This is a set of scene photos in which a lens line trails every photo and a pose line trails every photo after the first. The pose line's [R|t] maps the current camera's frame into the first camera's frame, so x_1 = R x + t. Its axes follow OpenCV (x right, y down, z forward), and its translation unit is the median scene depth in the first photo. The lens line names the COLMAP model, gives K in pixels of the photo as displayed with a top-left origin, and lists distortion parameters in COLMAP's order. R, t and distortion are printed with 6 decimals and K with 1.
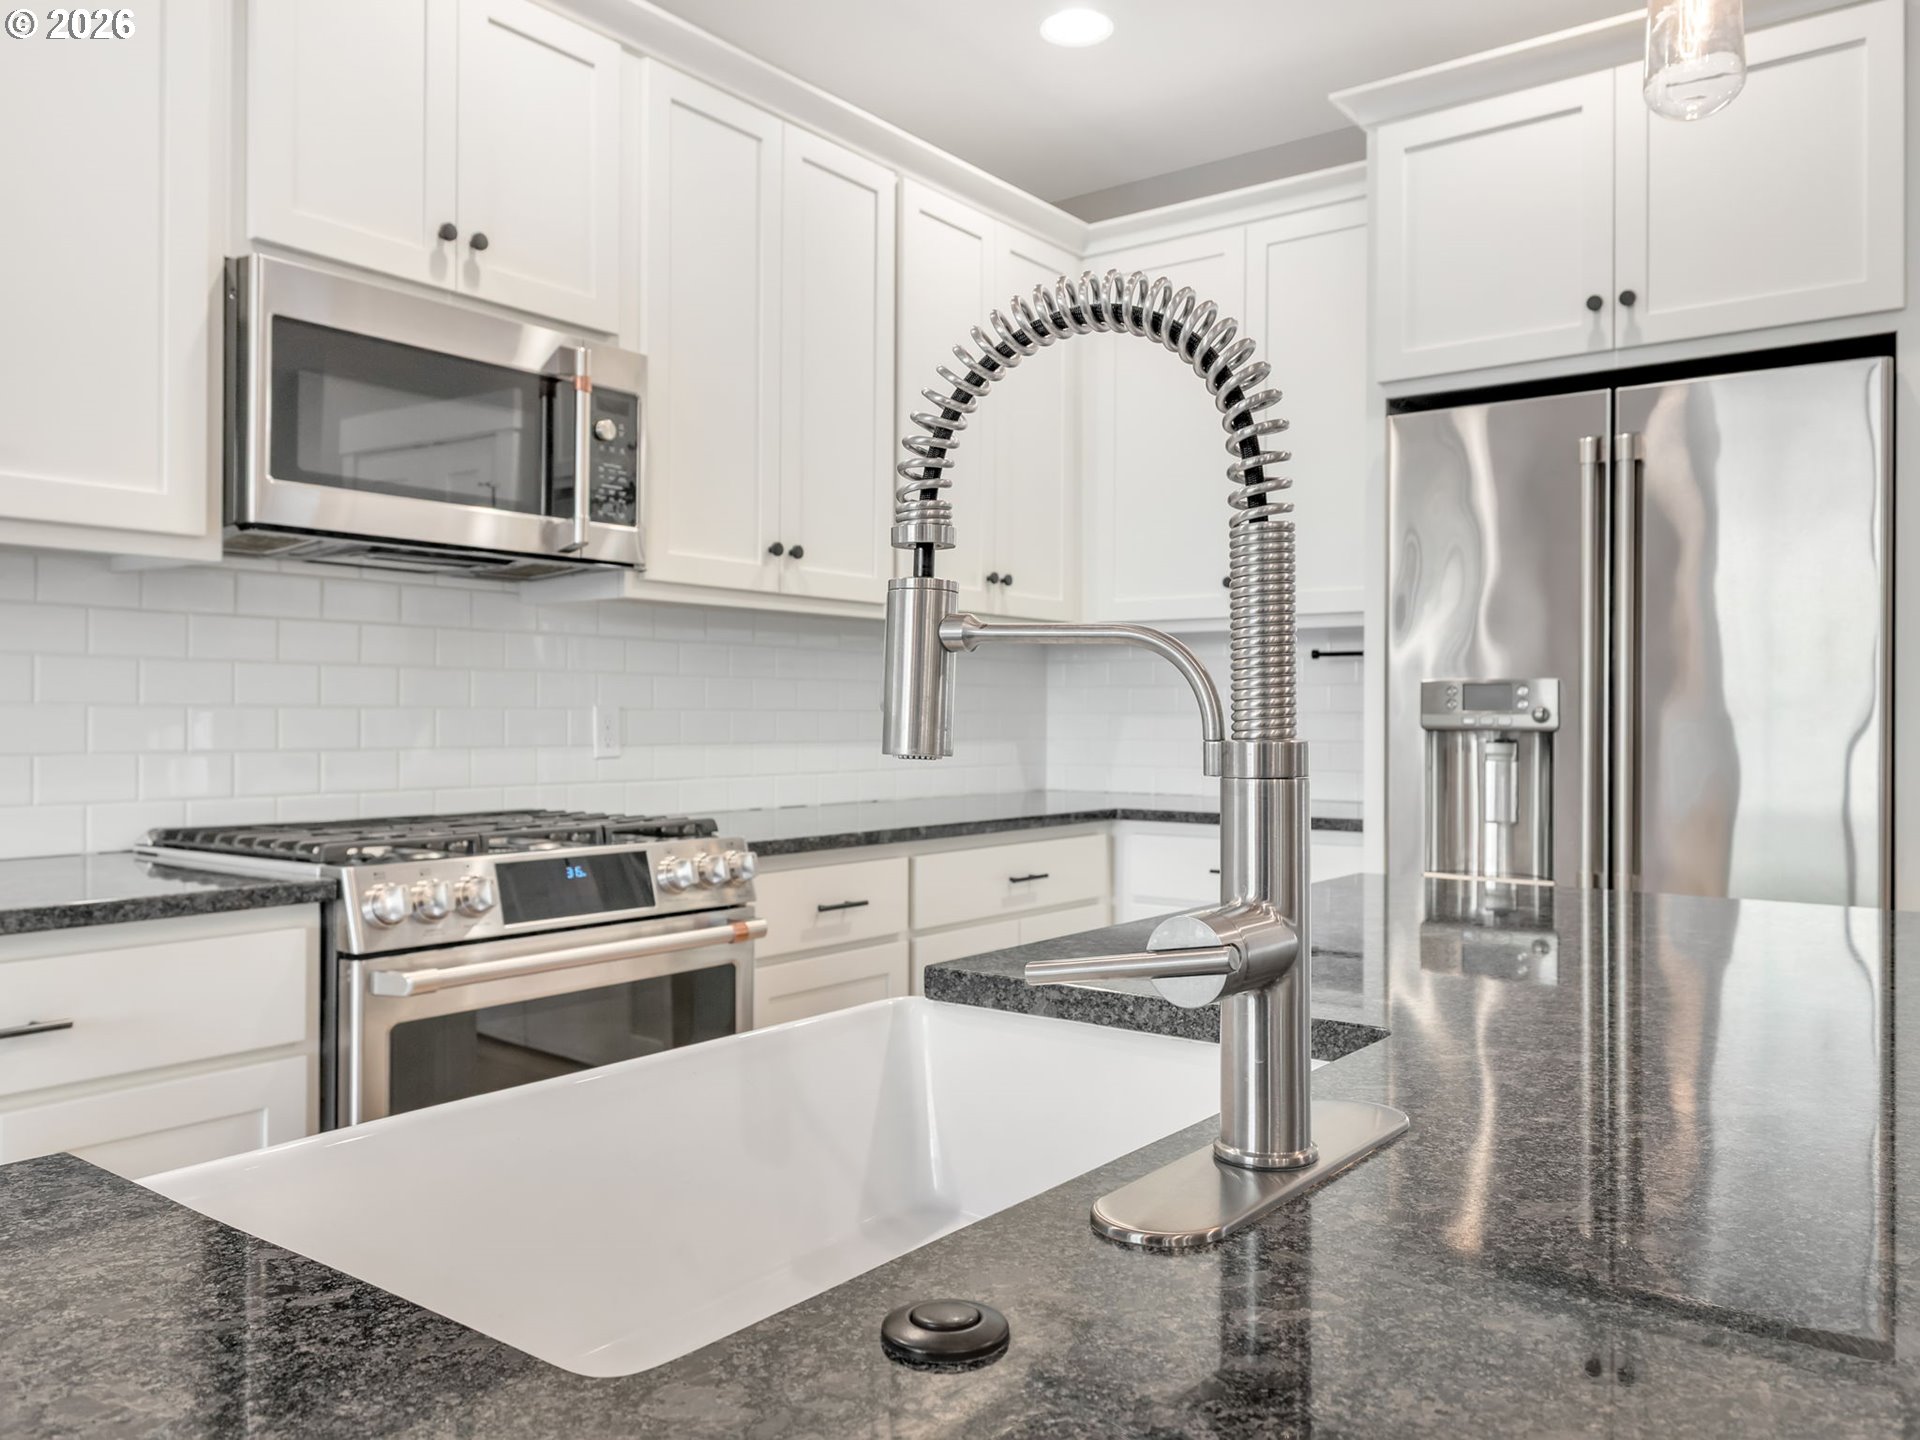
lens RADIAL K [[1449.6, 0, 965.5], [0, 1449.6, 721.9], [0, 0, 1]] dist [-0.000370, -0.002902]
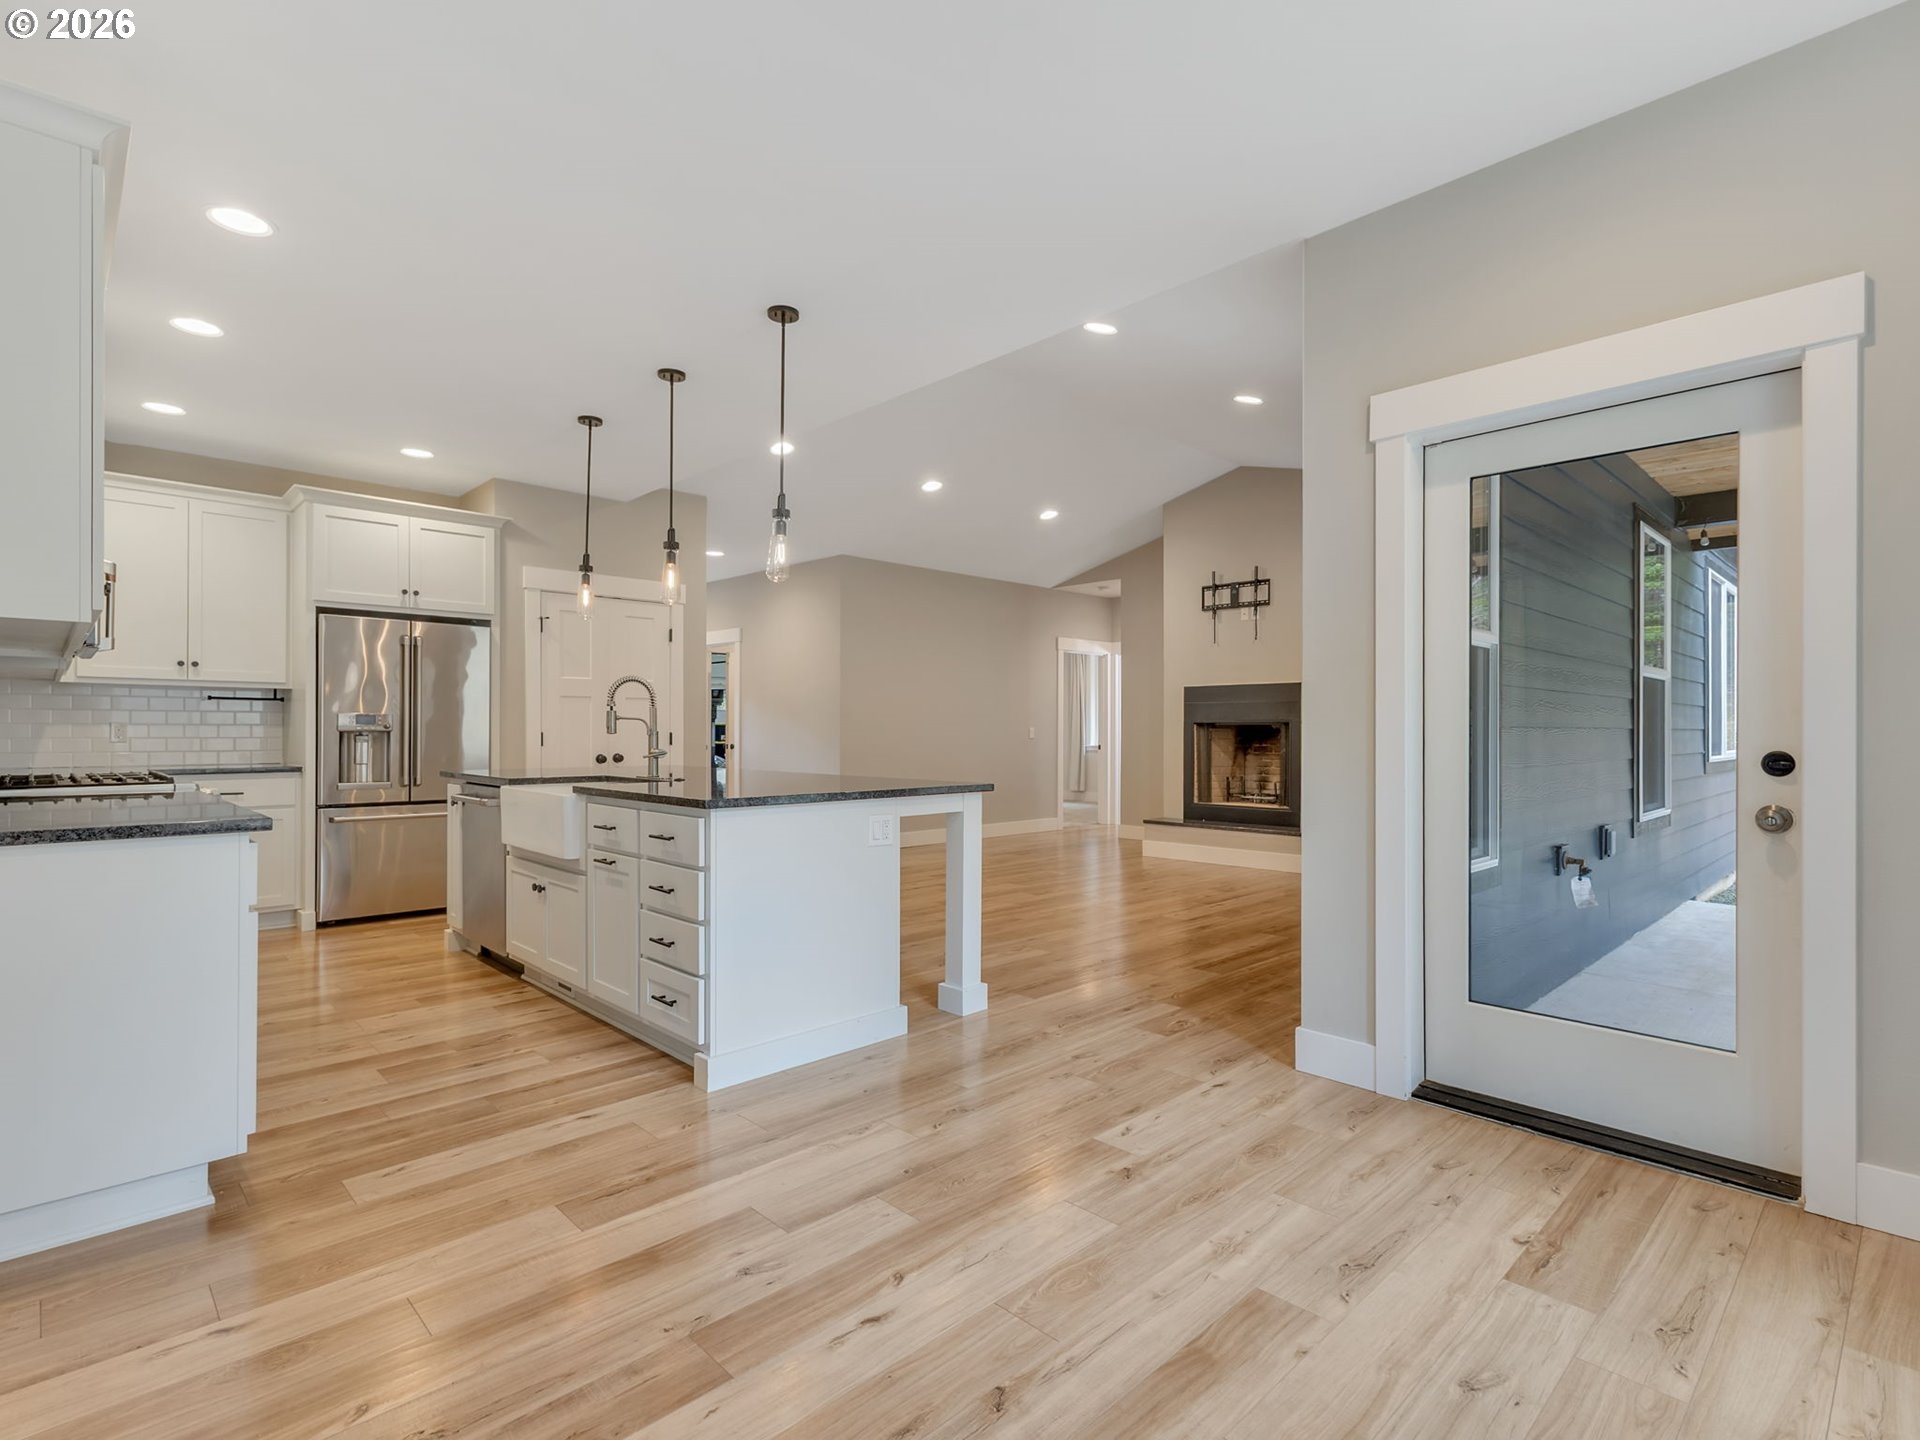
lens RADIAL K [[953.2, 0, 965.1], [0, 953.2, 717.8], [0, 0, 1]] dist [0.012613, -0.001733]
pose [[0.157627, 0.011959, 0.987426, -1.413781], [0.000334, 0.999926, -0.012163, 0.001215], [-0.987499, 0.002247, 0.157611, -0.499276]]
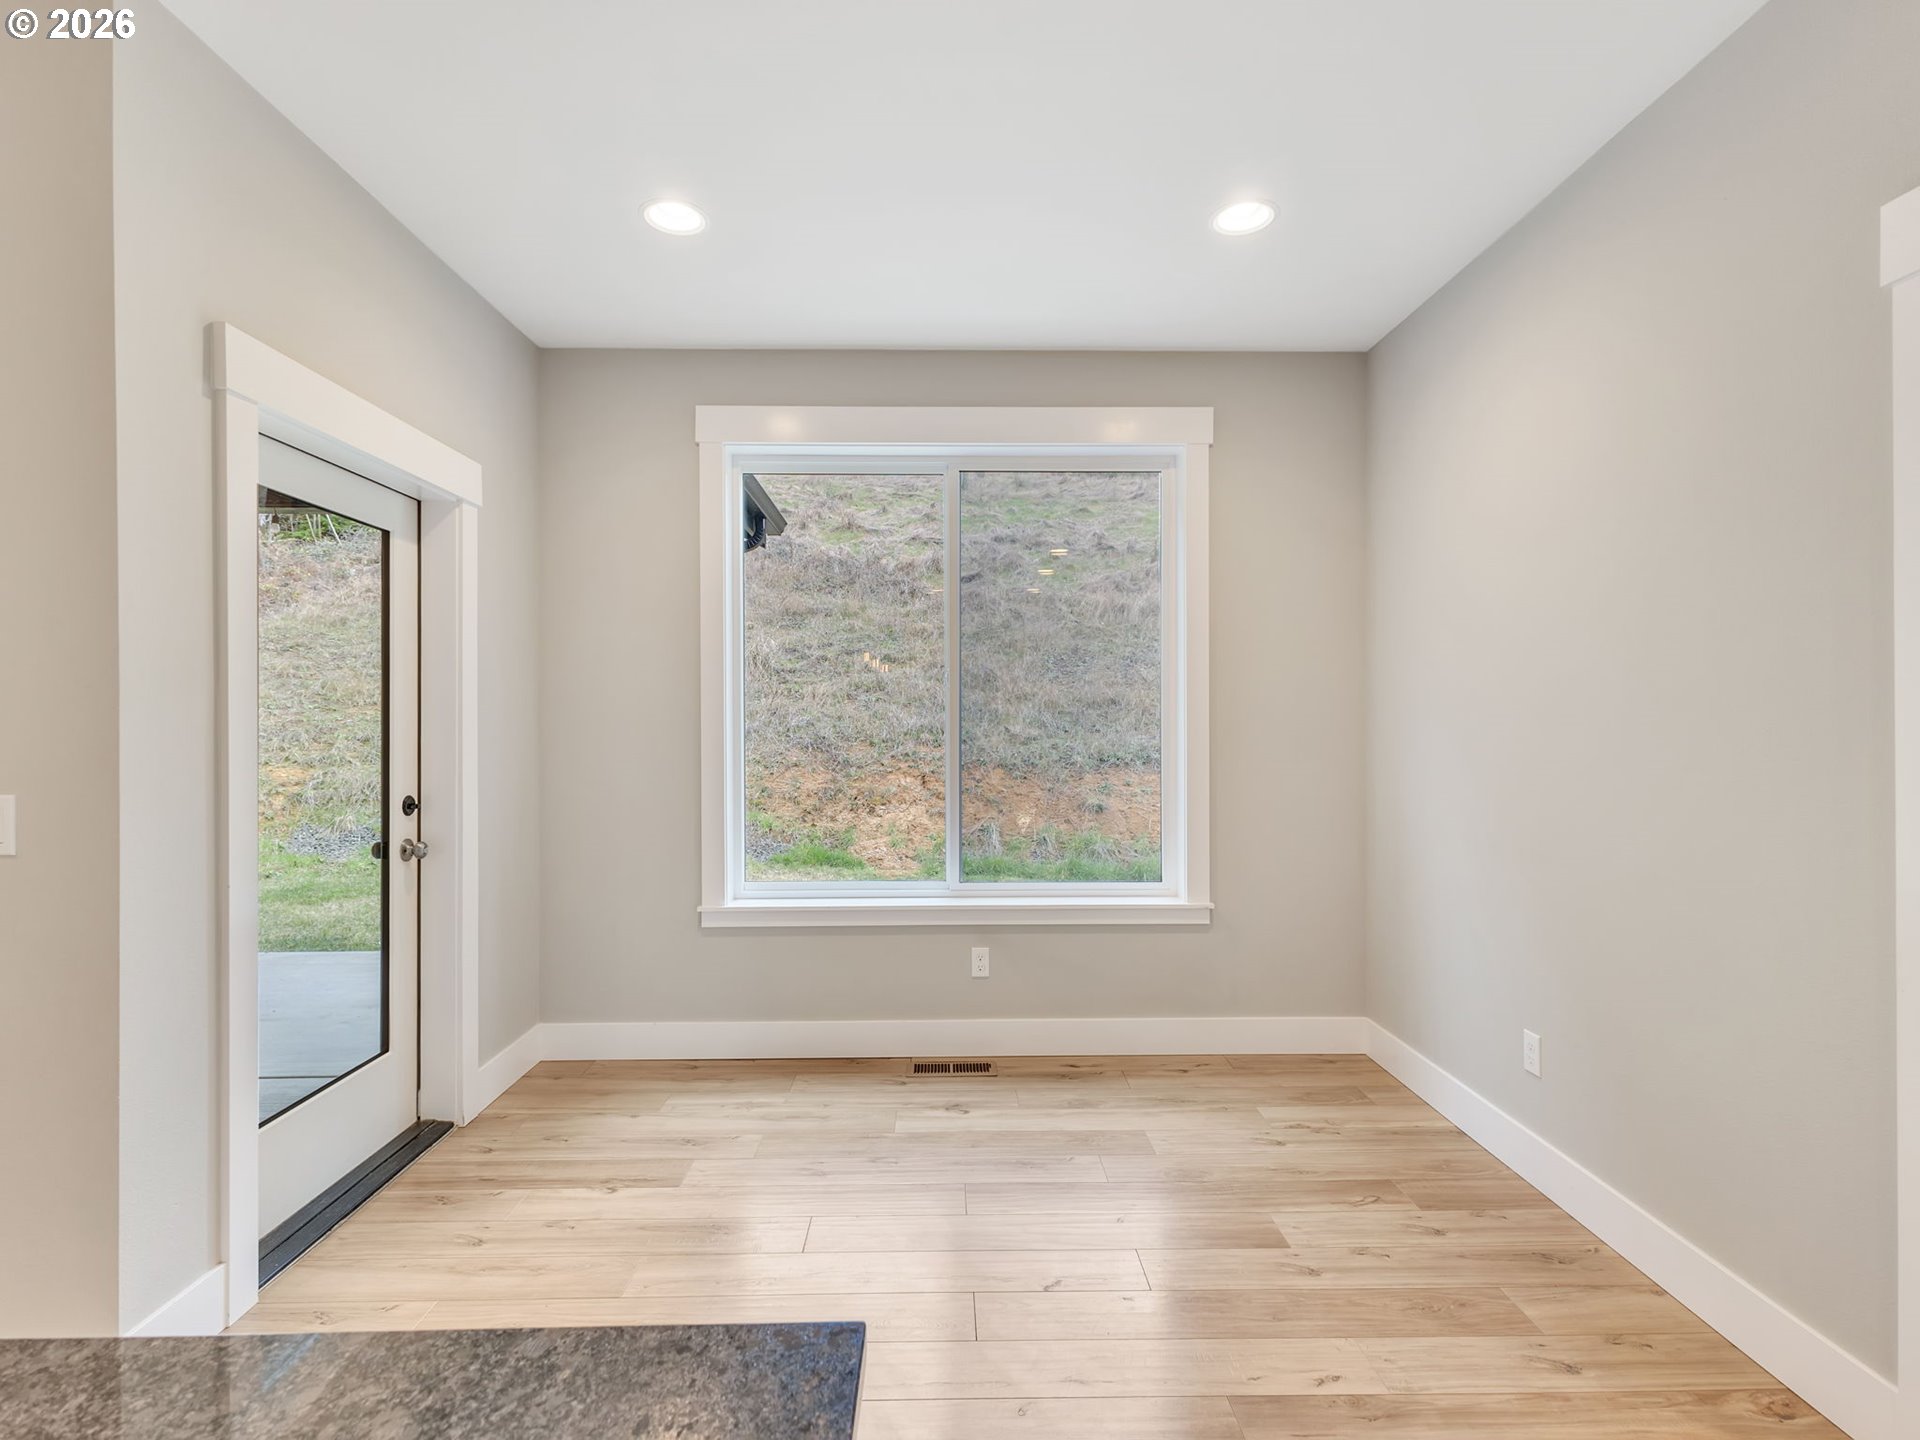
lens RADIAL K [[931.7, 0, 965.1], [0, 931.7, 728.3], [0, 0, 1]] dist [0.016558, -0.000214]
pose [[-0.786404, 0.006998, -0.617673, -0.270184], [0.001955, 0.999959, 0.008840, -0.064685], [0.617709, 0.005744, -0.786386, 0.152866]]
